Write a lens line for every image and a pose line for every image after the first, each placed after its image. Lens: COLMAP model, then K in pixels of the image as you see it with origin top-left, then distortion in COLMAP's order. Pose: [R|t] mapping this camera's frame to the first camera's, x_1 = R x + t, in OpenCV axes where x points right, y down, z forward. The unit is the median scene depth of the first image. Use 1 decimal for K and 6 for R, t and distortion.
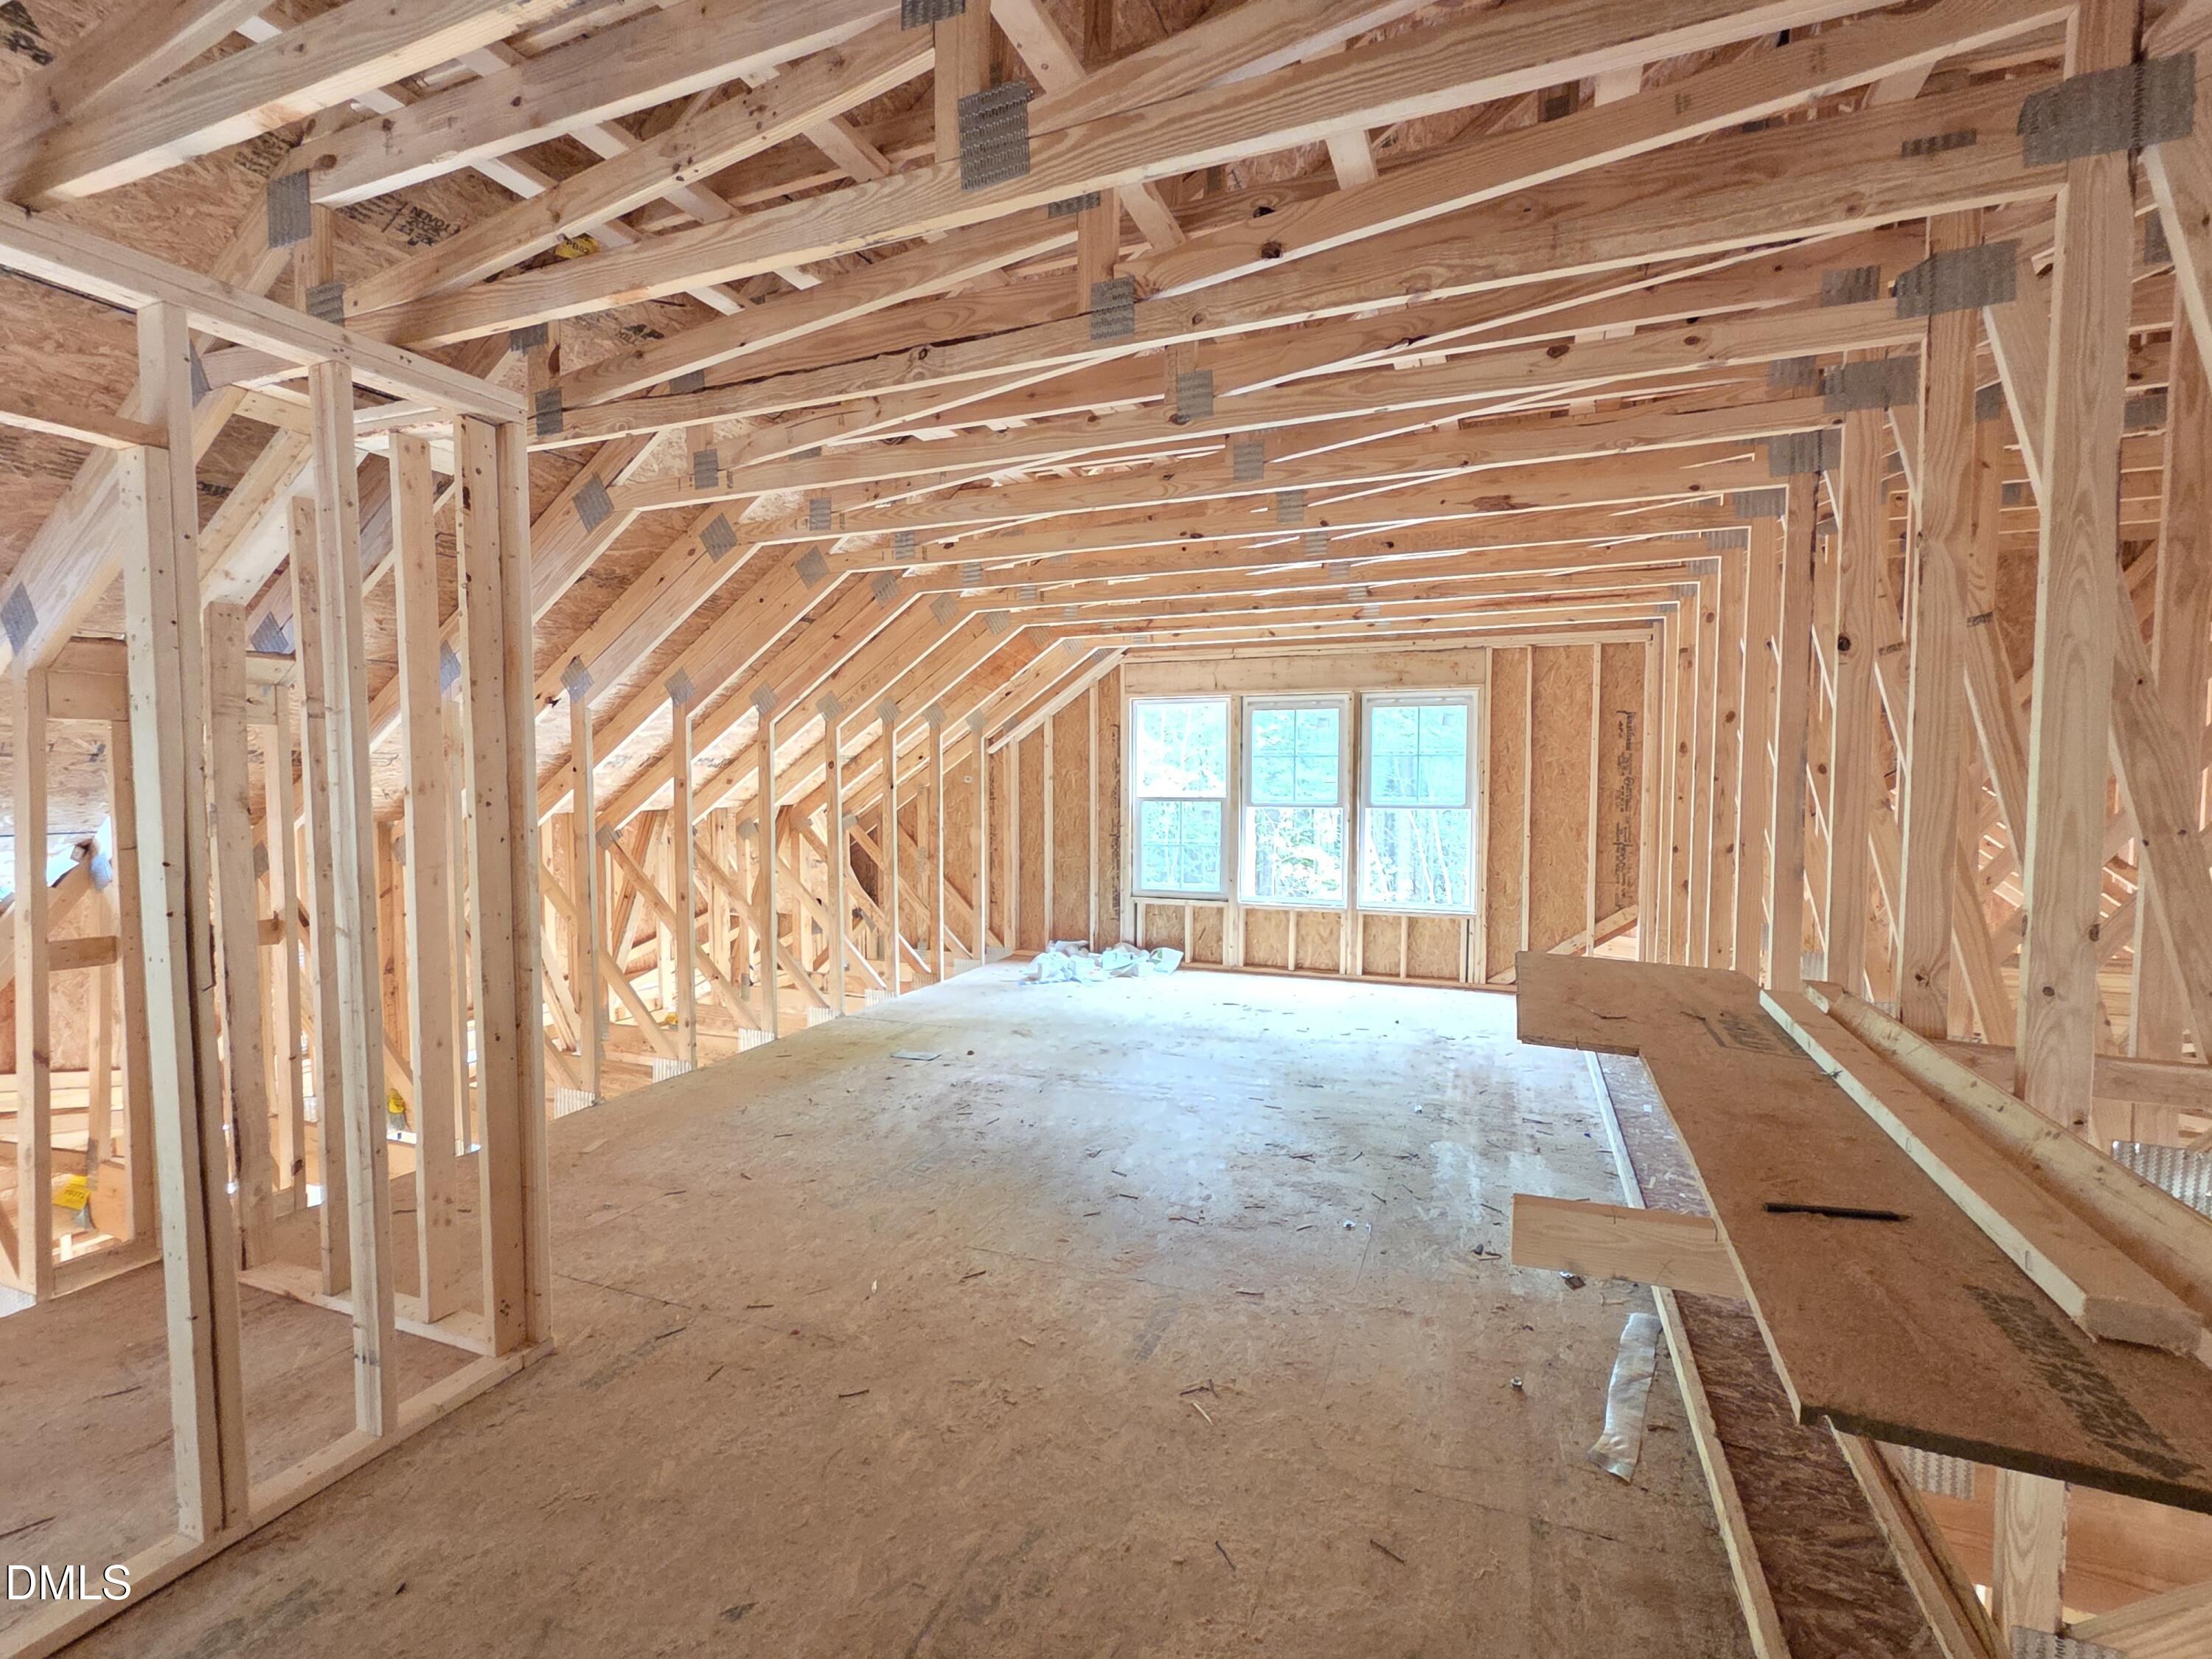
lens RADIAL K [[1012.4, 0, 1104.3], [0, 1012.4, 830.6], [0, 0, 1]] dist [0.002855, 0.000142]
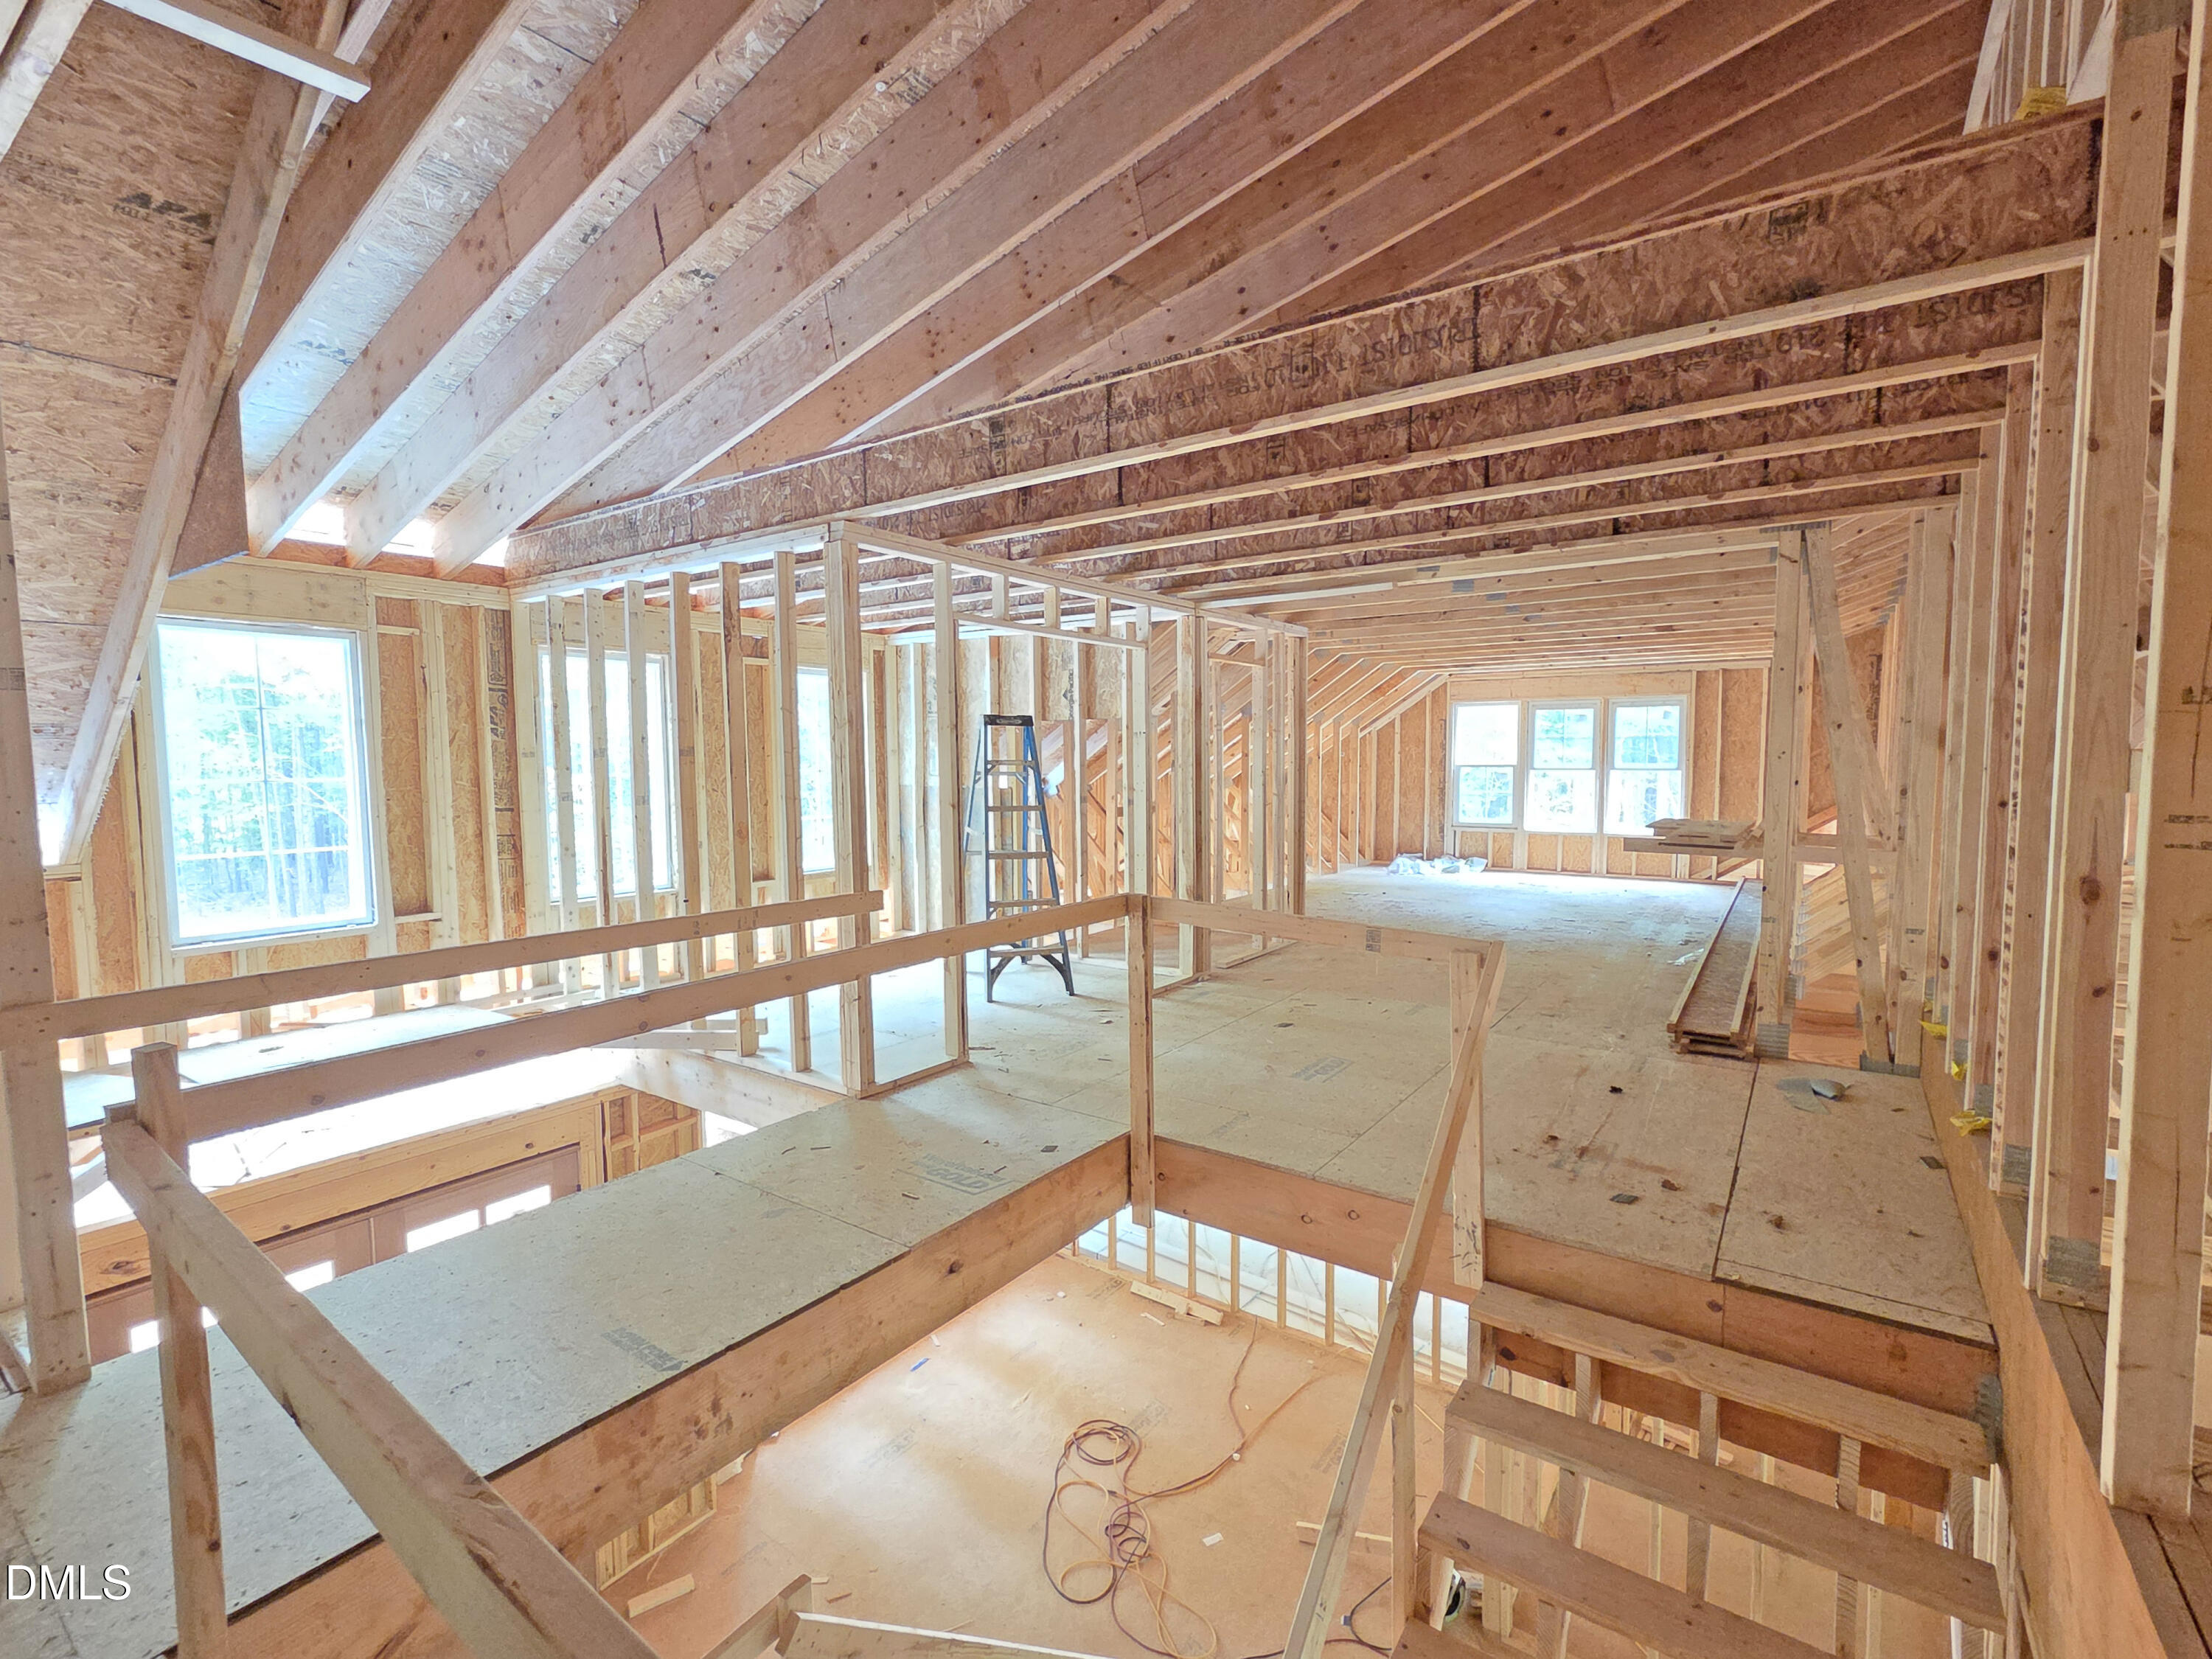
lens RADIAL K [[1012.4, 0, 1105.4], [0, 1012.4, 822.3], [0, 0, 1]] dist [0.002855, 0.000142]
pose [[0.973294, 0.008588, -0.229403, -0.150154], [-0.004348, 0.999810, 0.018985, 0.032569], [0.229522, -0.017481, 0.973146, -0.738730]]
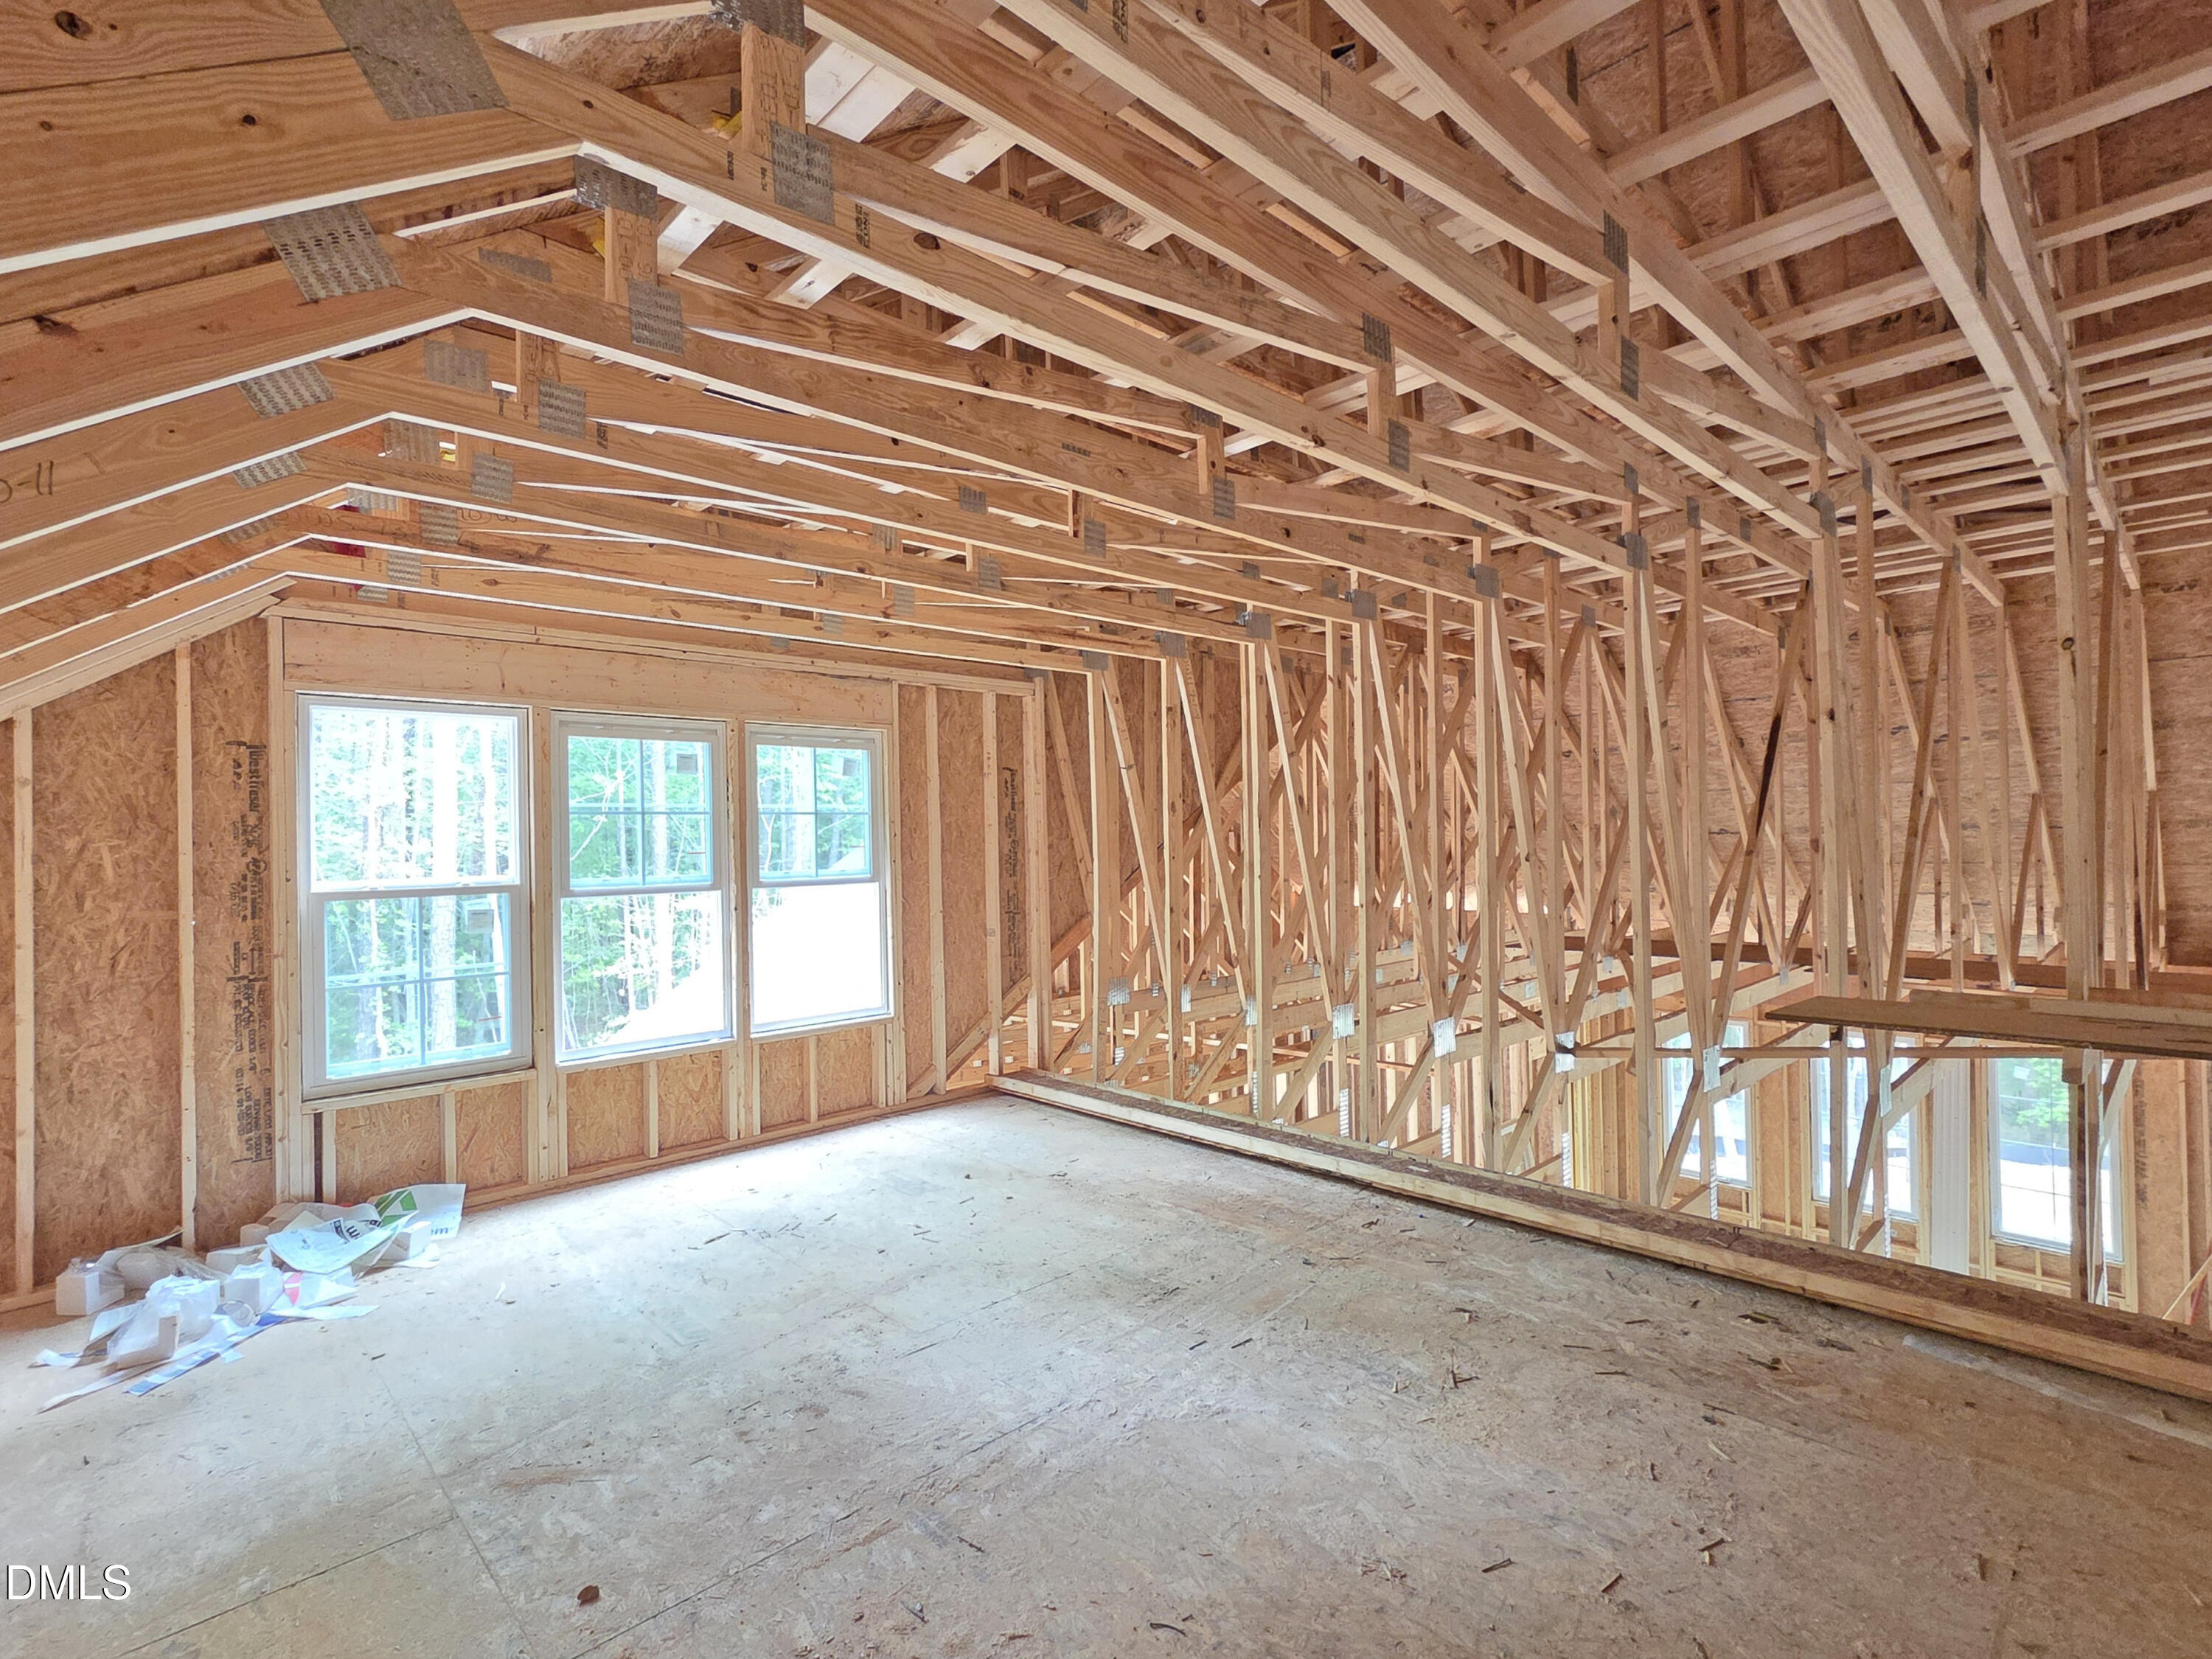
lens RADIAL K [[1058.8, 0, 1111.7], [0, 1058.8, 830.9], [0, 0, 1]] dist [-0.001062, -0.000201]
pose [[0.406254, -0.001348, 0.913759, -0.295419], [0.066040, 0.997427, -0.027889, -0.024944], [-0.911371, 0.071674, 0.405298, 0.472557]]
